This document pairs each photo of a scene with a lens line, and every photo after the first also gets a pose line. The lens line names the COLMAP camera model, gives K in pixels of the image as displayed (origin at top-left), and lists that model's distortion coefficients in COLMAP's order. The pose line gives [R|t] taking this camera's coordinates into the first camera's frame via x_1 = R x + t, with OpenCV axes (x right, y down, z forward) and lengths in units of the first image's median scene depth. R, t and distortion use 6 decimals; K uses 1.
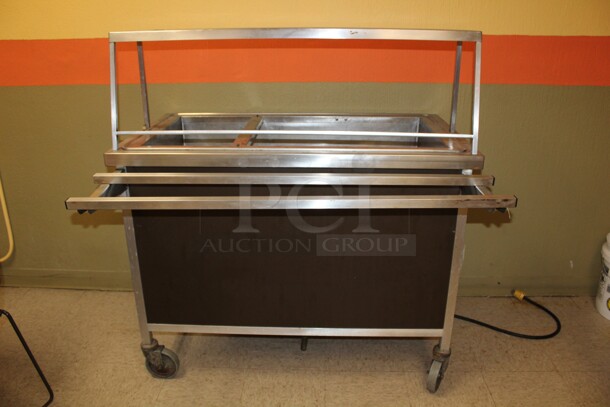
lens RADIAL K [[499.5, 0, 305.0], [0, 499.5, 203.5], [0, 0, 1]] dist [-0.174520, 0.160932]
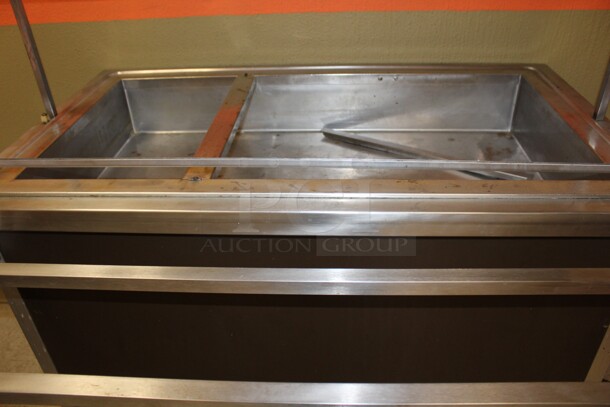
lens RADIAL K [[499.5, 0, 305.0], [0, 499.5, 203.5], [0, 0, 1]] dist [-0.174520, 0.160932]
pose [[0.998726, -0.010748, -0.049313, 0.002636], [0.021523, 0.974462, 0.223518, -0.157994], [0.045651, -0.224294, 0.973452, 0.398325]]
